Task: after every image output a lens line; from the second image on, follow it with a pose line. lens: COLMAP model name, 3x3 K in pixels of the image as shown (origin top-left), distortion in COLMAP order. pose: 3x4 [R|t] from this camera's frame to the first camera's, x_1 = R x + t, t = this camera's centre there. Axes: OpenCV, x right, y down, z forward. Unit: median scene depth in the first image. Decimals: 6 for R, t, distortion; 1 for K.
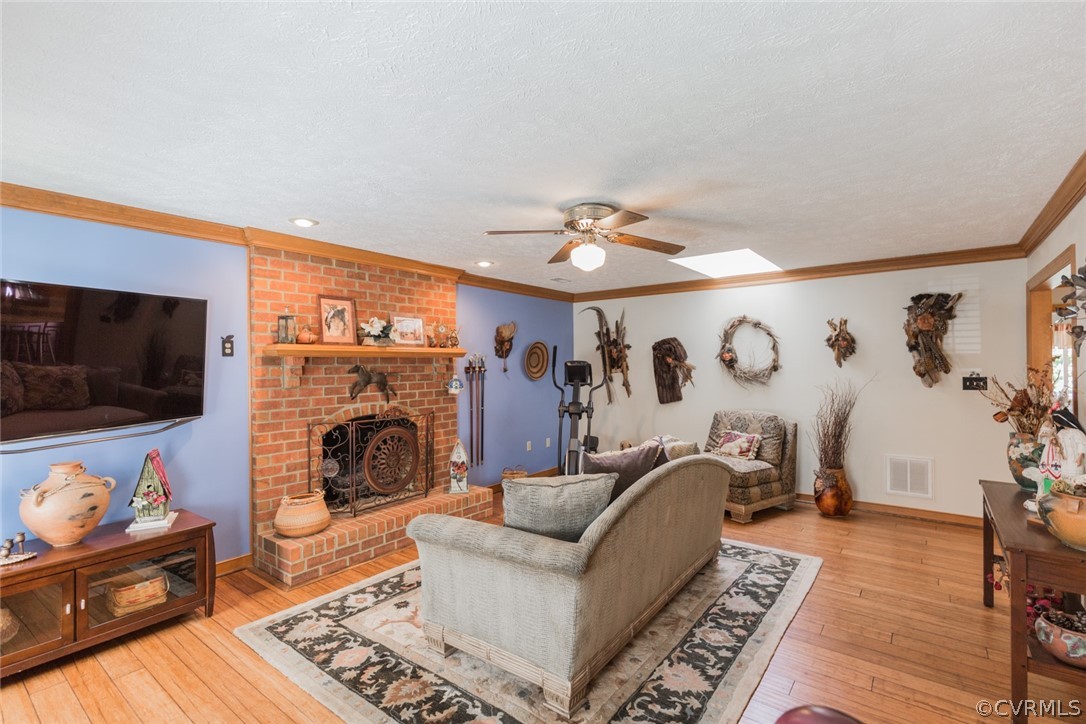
lens RADIAL K [[487.0, 0, 550.3], [0, 487.0, 364.2], [0, 0, 1]] dist [0.007196, -0.001230]
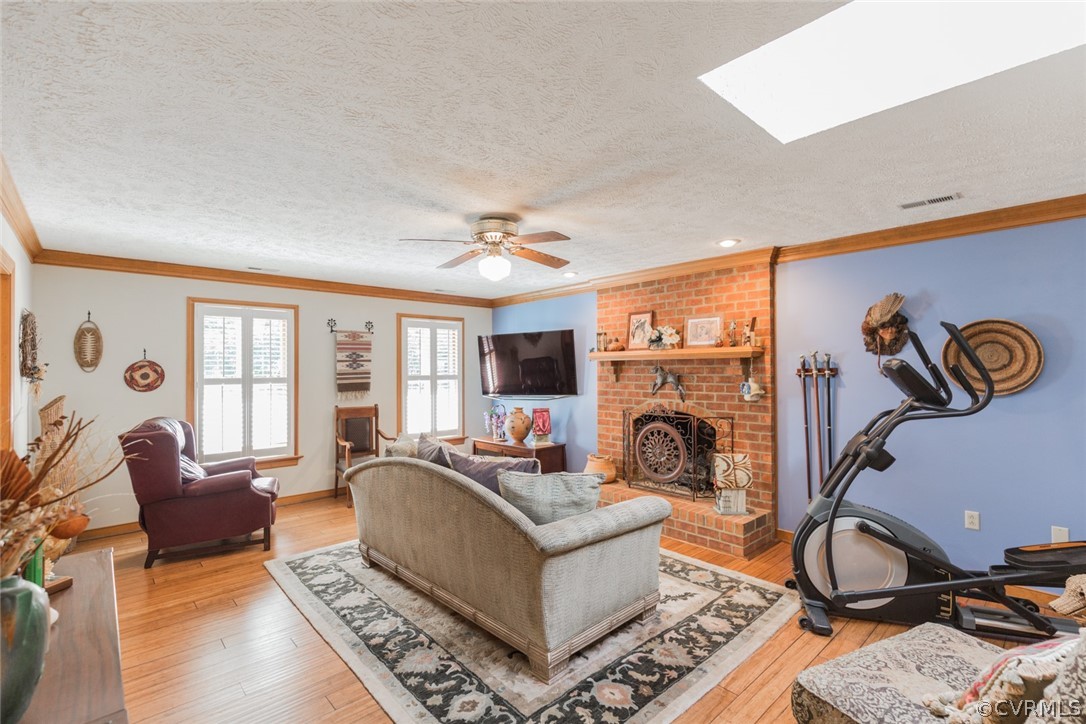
lens RADIAL K [[487.0, 0, 551.7], [0, 487.0, 363.2], [0, 0, 1]] dist [0.007196, -0.001230]
pose [[-0.154650, -0.002013, -0.987967, 0.861418], [0.006238, 0.999976, -0.003014, -0.003820], [0.987950, -0.006629, -0.154634, 0.991720]]
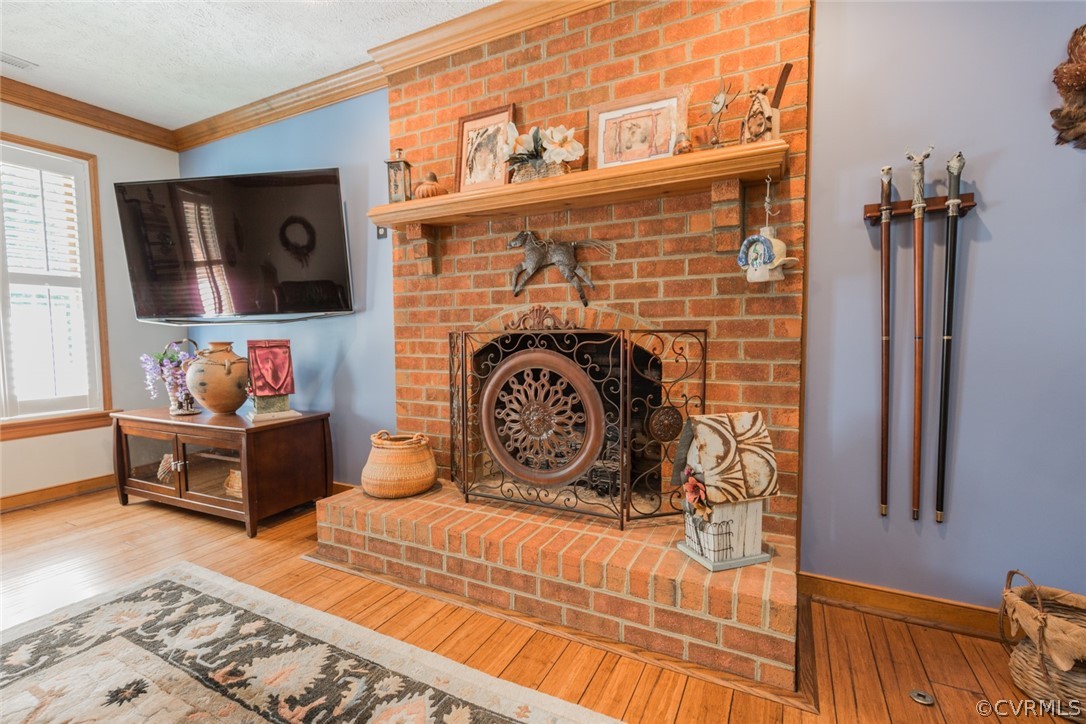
lens RADIAL K [[487.0, 0, 539.0], [0, 487.0, 363.5], [0, 0, 1]] dist [0.007196, -0.001230]
pose [[0.186369, 0.066478, -0.980228, 0.148303], [0.006116, 0.997610, 0.068820, 0.116850], [0.982461, -0.018821, 0.185517, 0.974139]]
